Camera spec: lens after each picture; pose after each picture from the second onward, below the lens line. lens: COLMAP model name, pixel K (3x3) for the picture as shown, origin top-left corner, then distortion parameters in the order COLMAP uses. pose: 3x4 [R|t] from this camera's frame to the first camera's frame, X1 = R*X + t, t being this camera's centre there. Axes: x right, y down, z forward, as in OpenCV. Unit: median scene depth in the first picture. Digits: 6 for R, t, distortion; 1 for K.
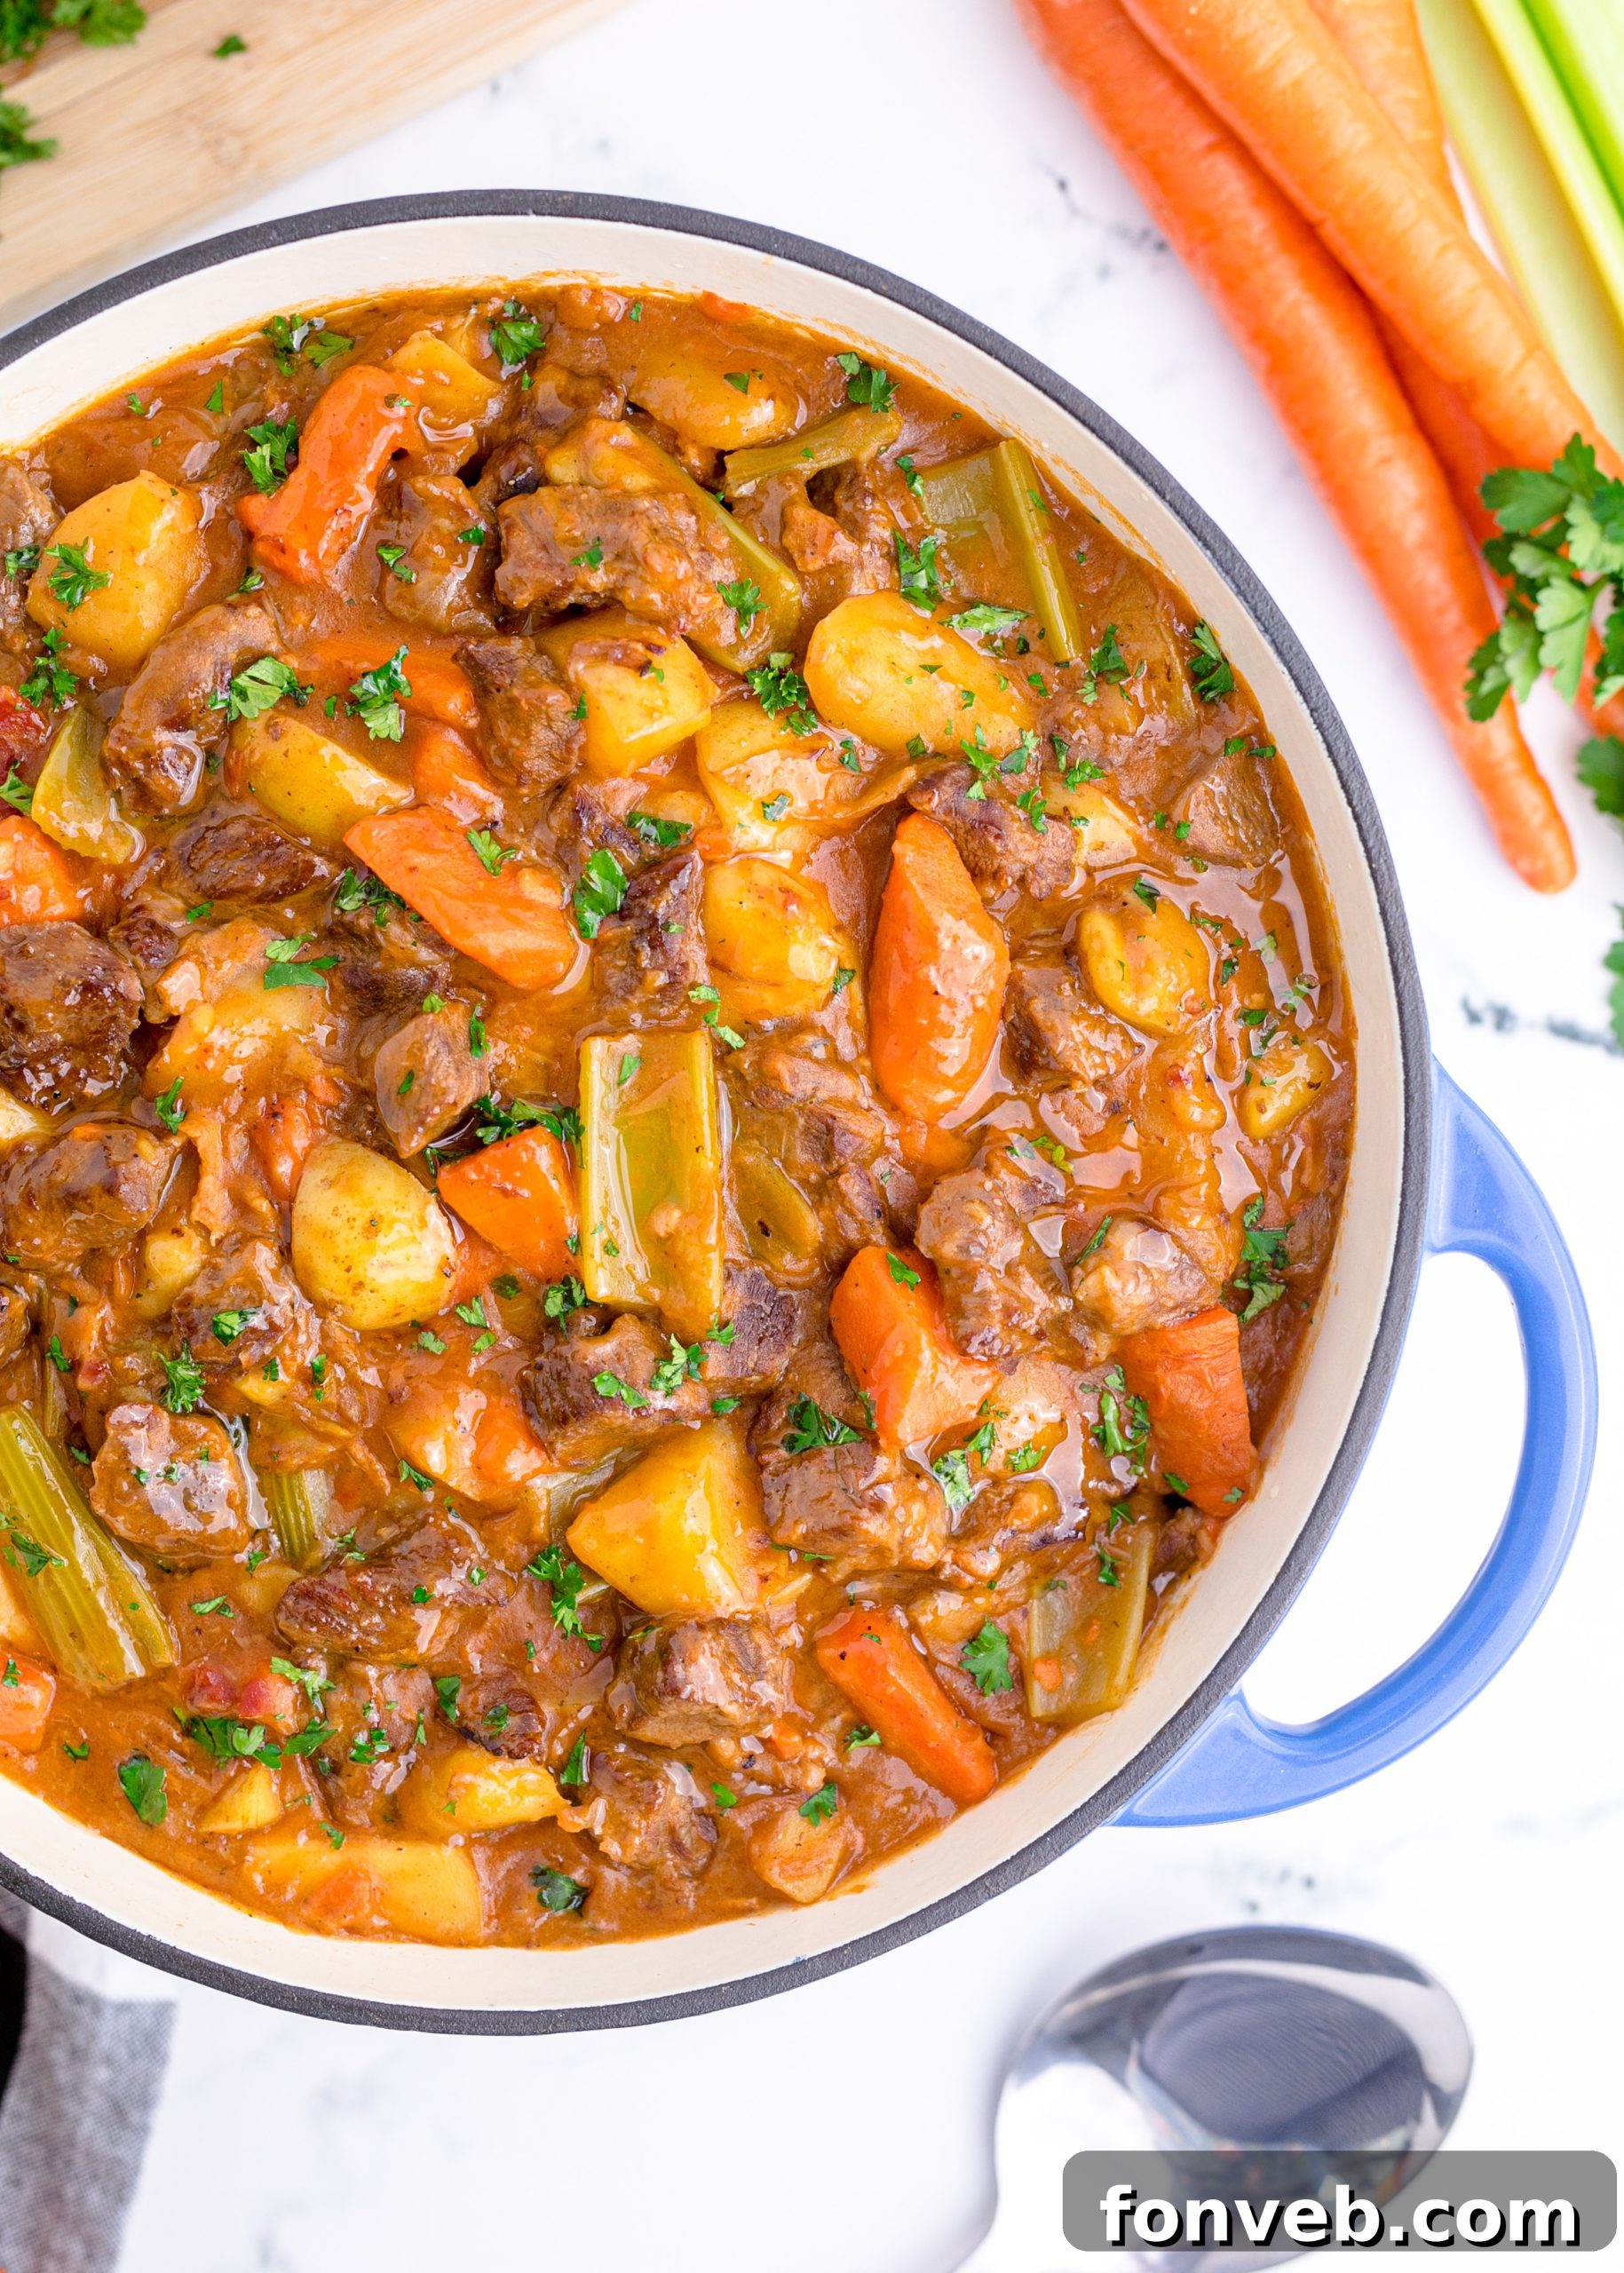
lens RADIAL K [[3507.1, 0, 812.0], [0, 3507.1, 1136.5], [0, 0, 1]] dist [-0.019690, -0.014279]
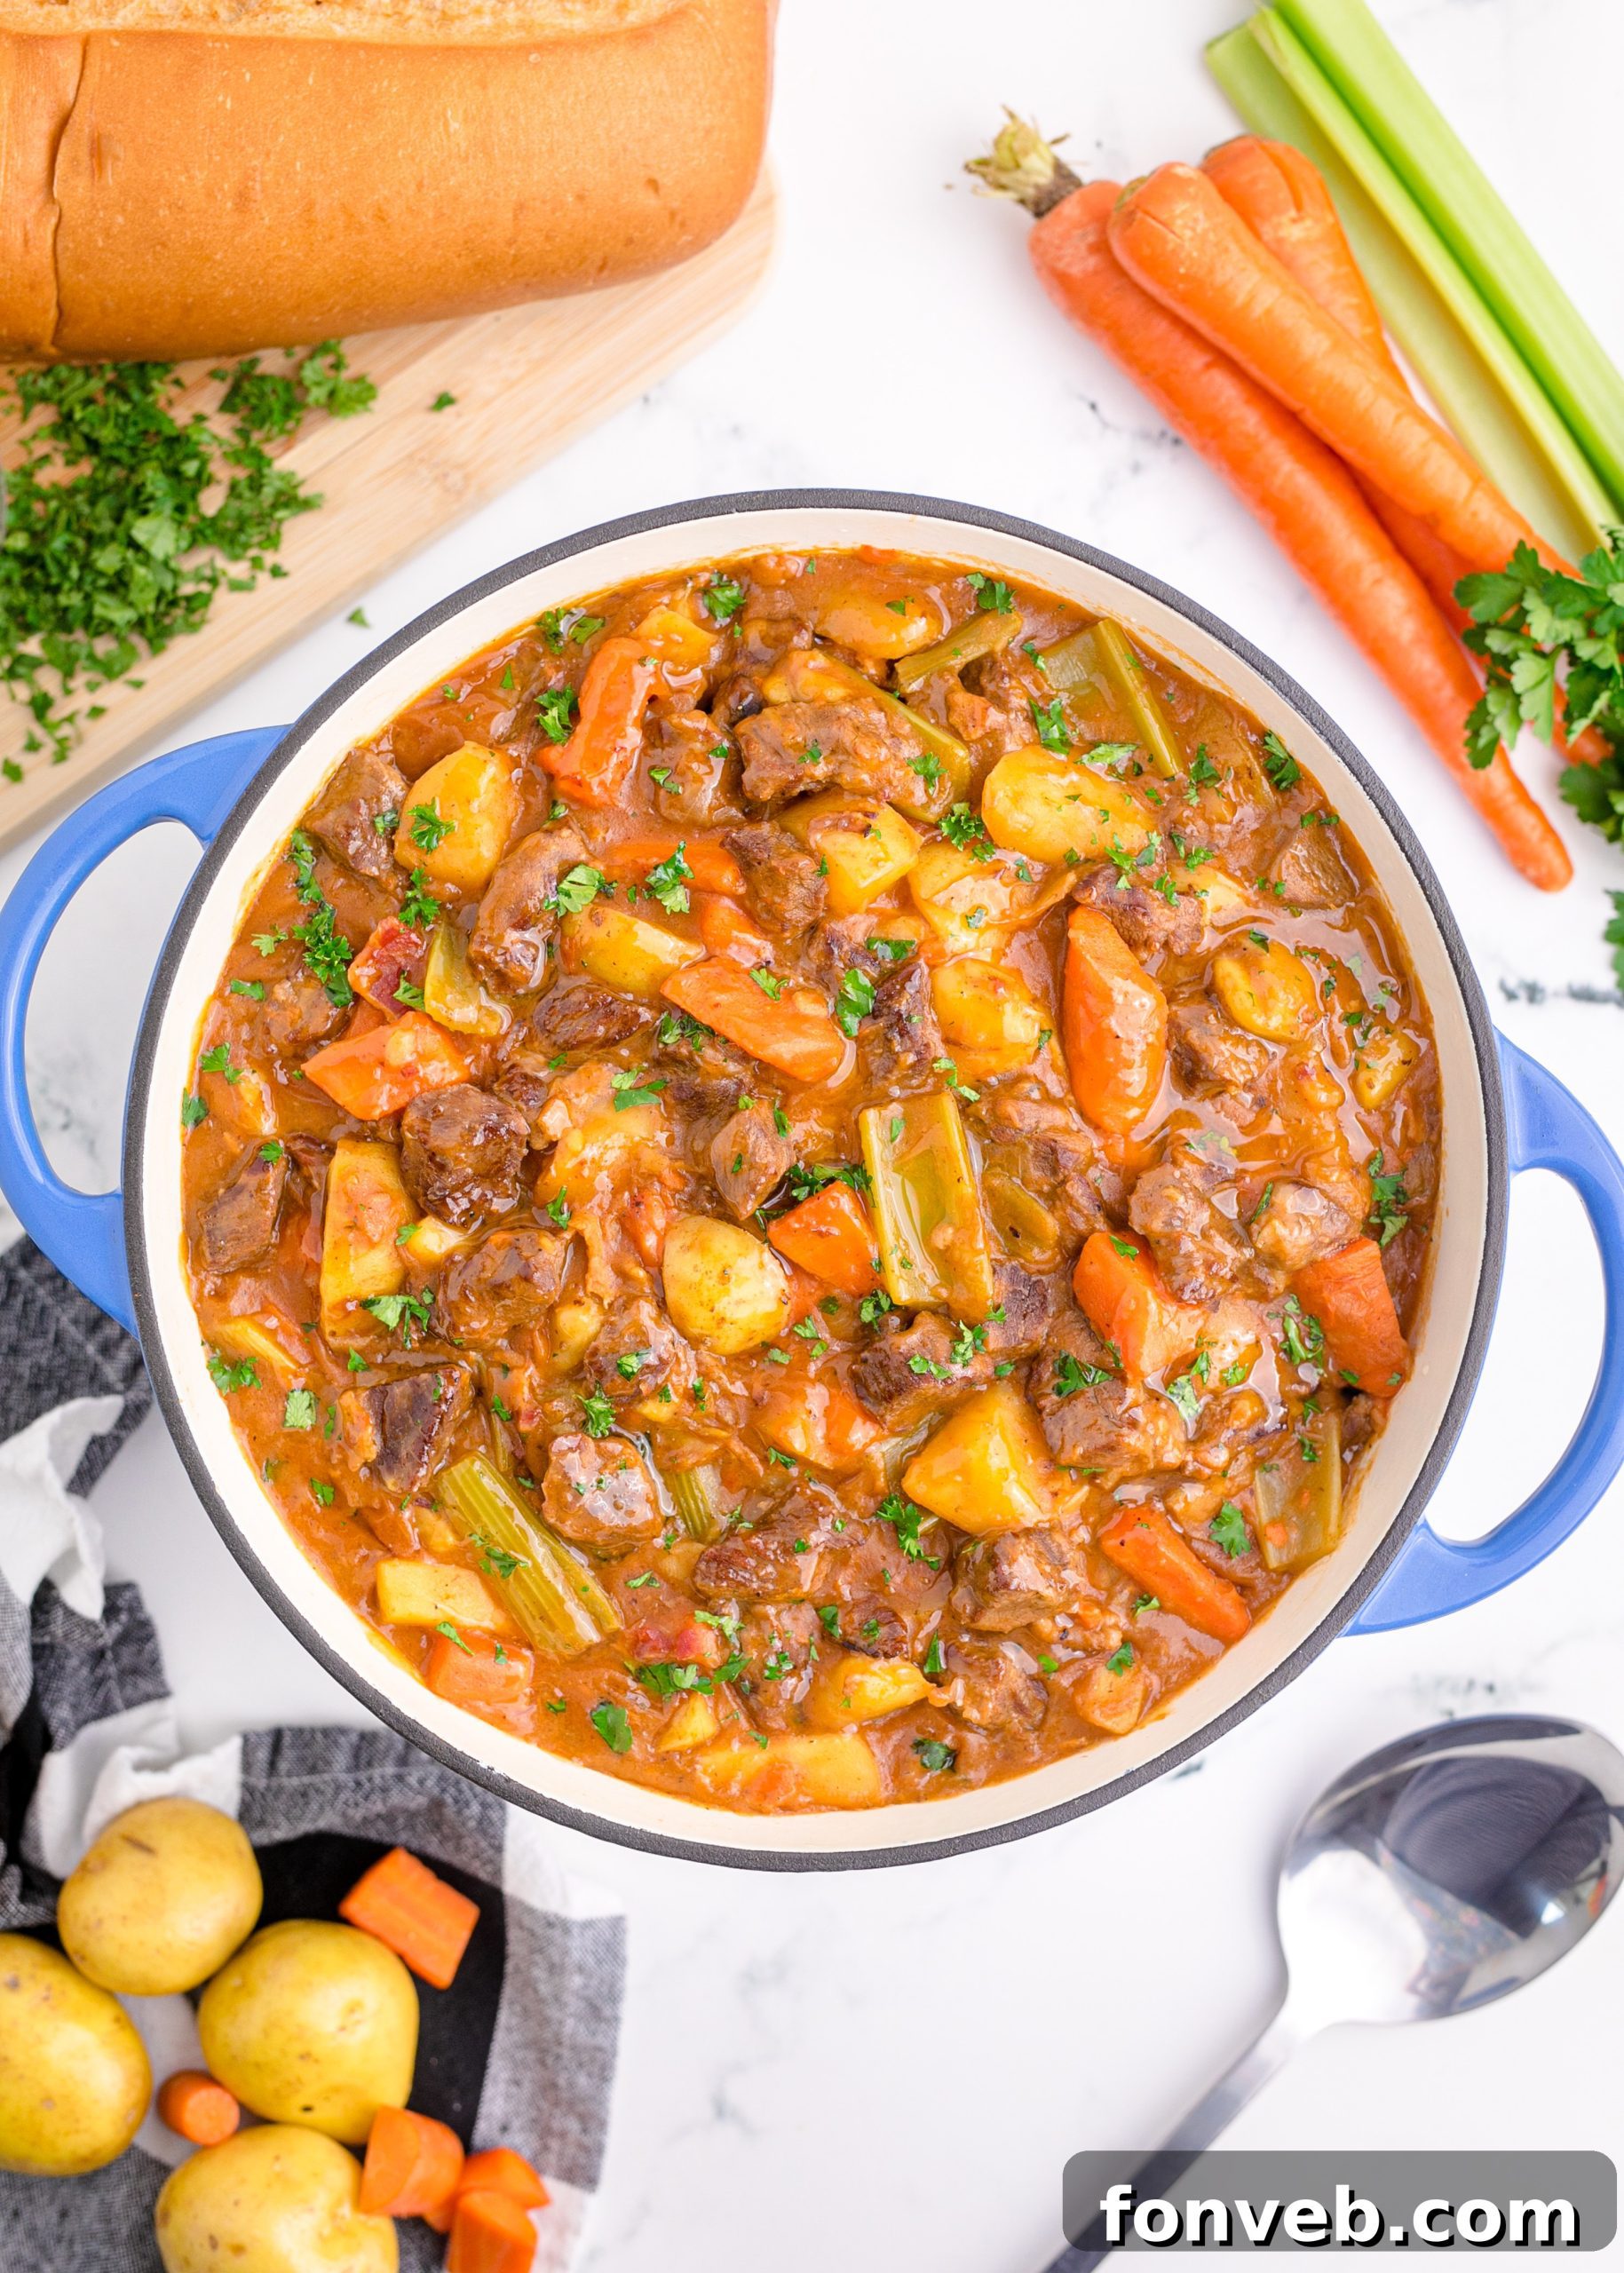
lens RADIAL K [[3507.1, 0, 812.0], [0, 3507.1, 1136.5], [0, 0, 1]] dist [-0.019690, -0.014279]
pose [[0.988197, -0.153186, -0.000252, -0.083583], [0.153122, 0.987832, -0.027215, 0.014837], [0.004418, 0.026855, 0.999630, -0.328337]]
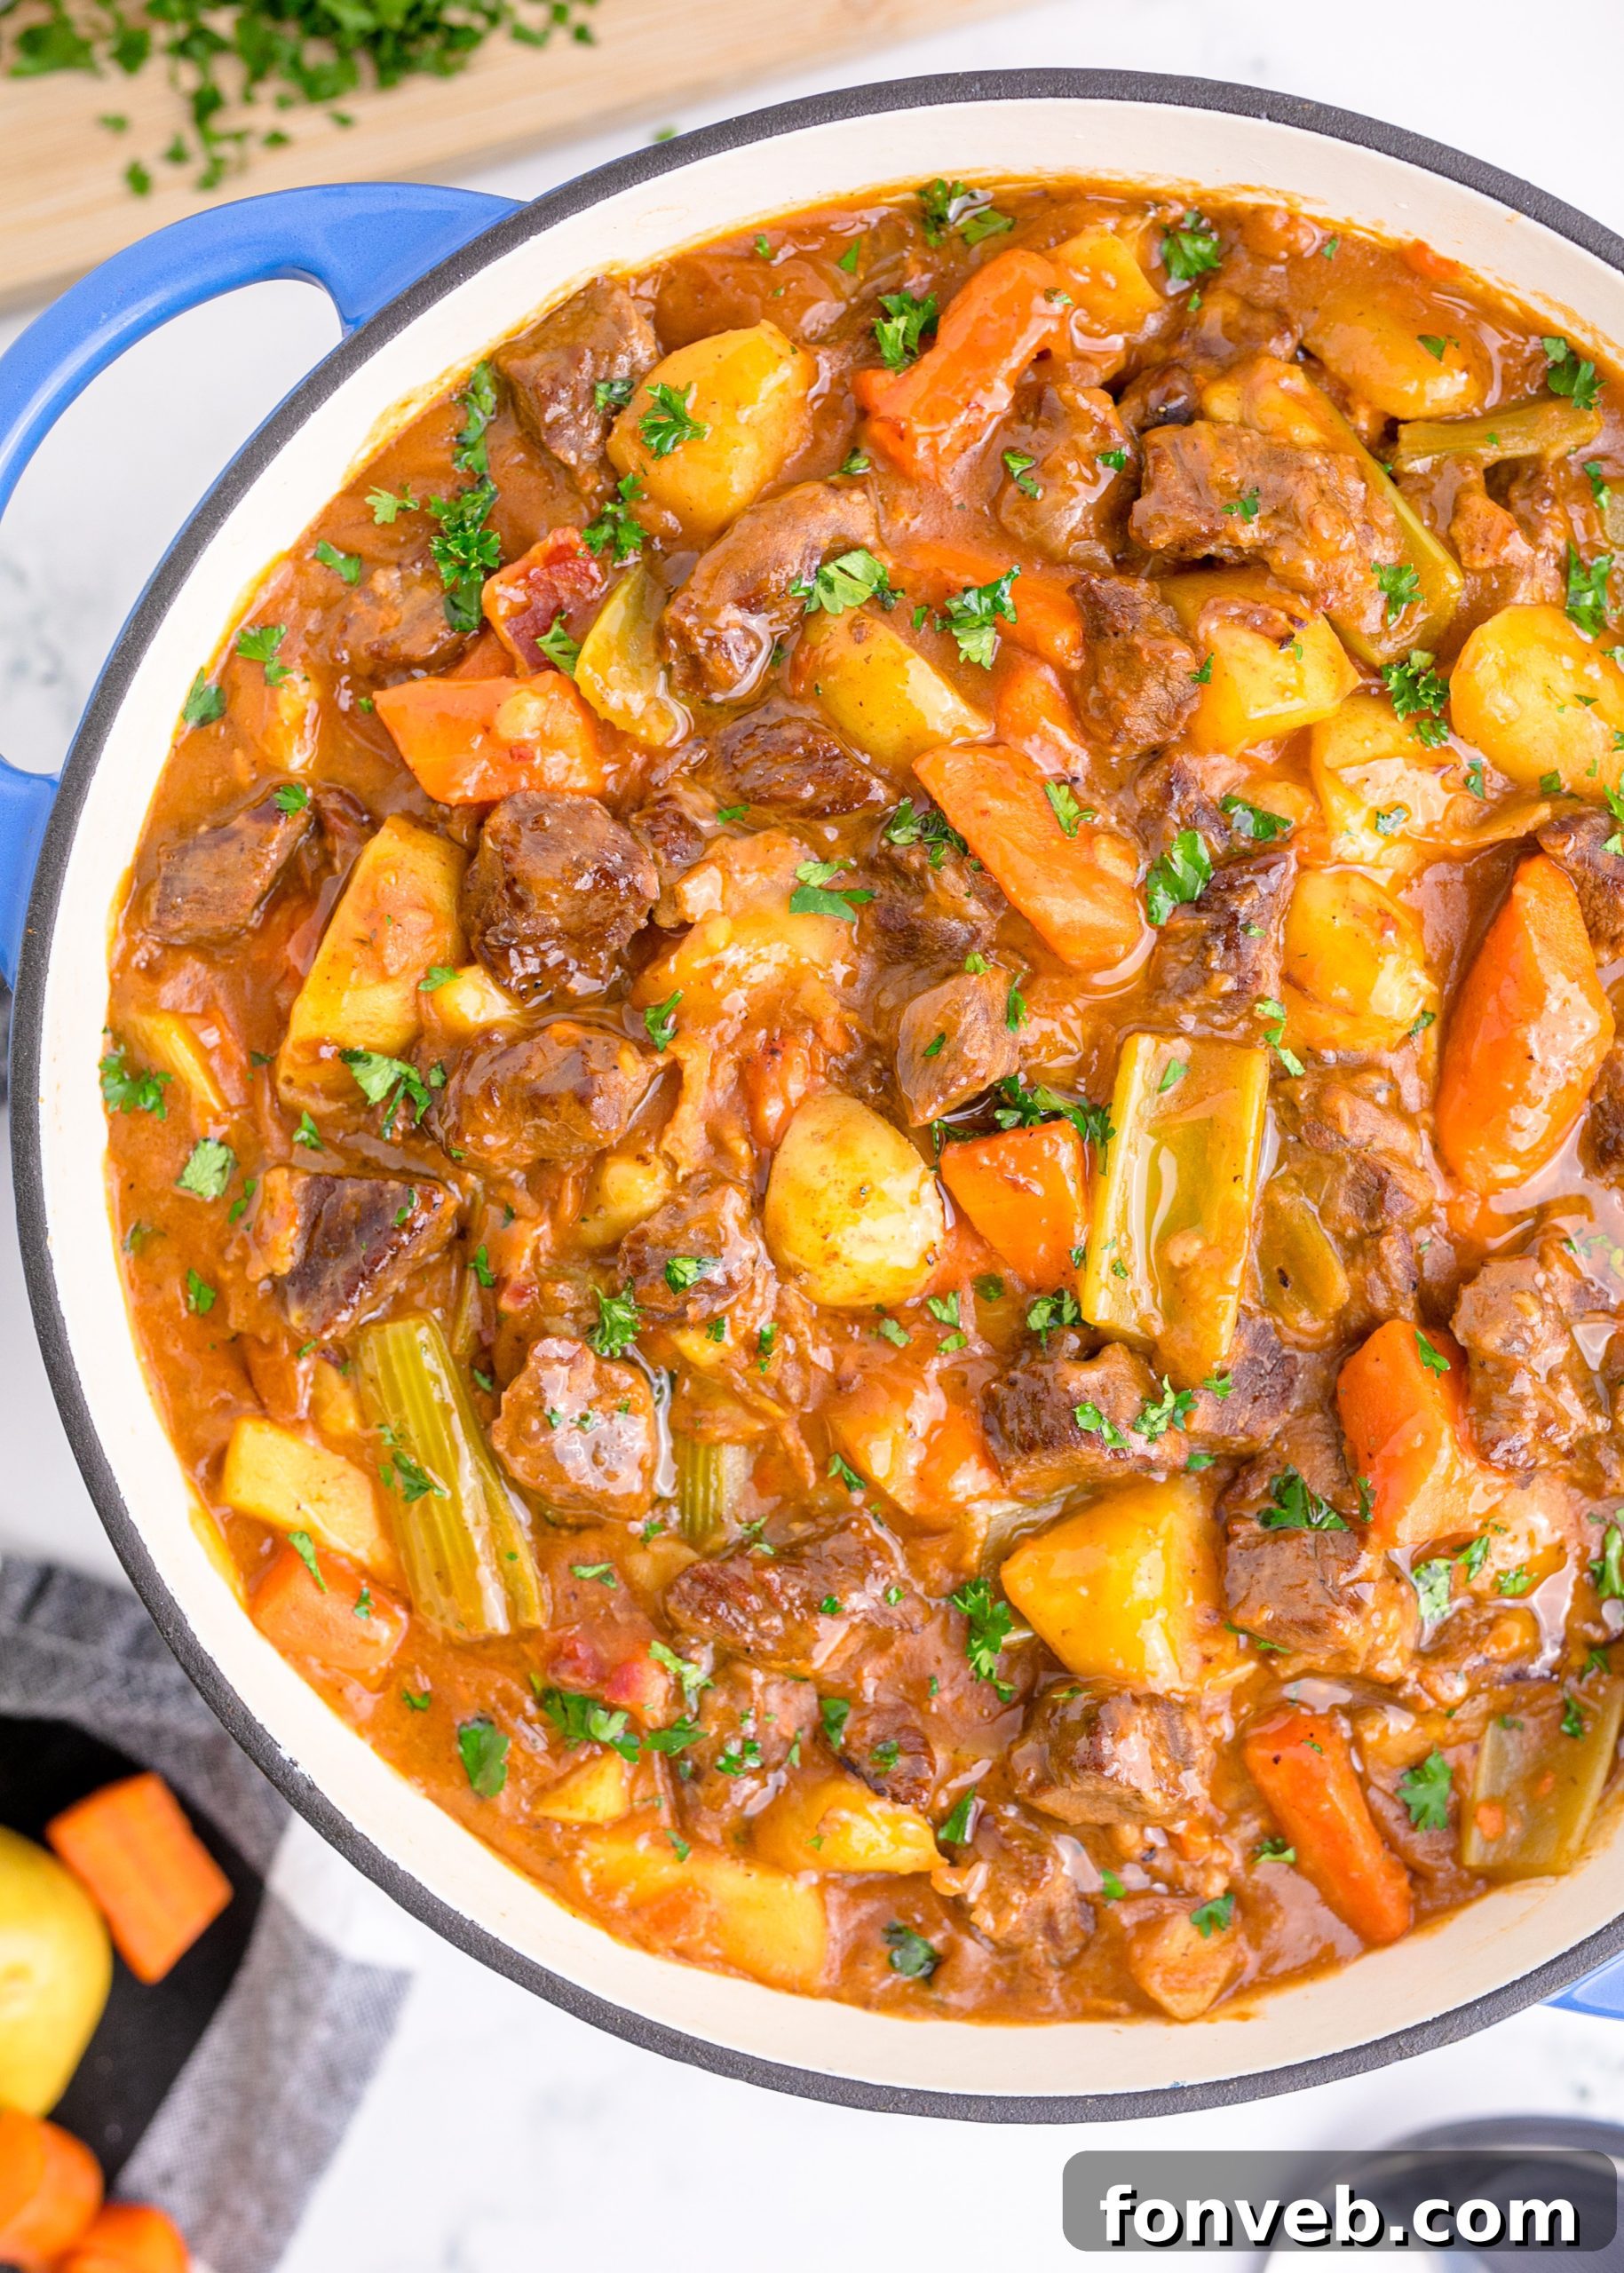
lens RADIAL K [[3507.1, 0, 812.0], [0, 3507.1, 1136.5], [0, 0, 1]] dist [-0.019690, -0.014279]
pose [[0.982072, 0.187774, -0.016597, -0.124318], [-0.187657, 0.982199, 0.008330, 0.005862], [0.017866, -0.005066, 0.999828, 0.099582]]
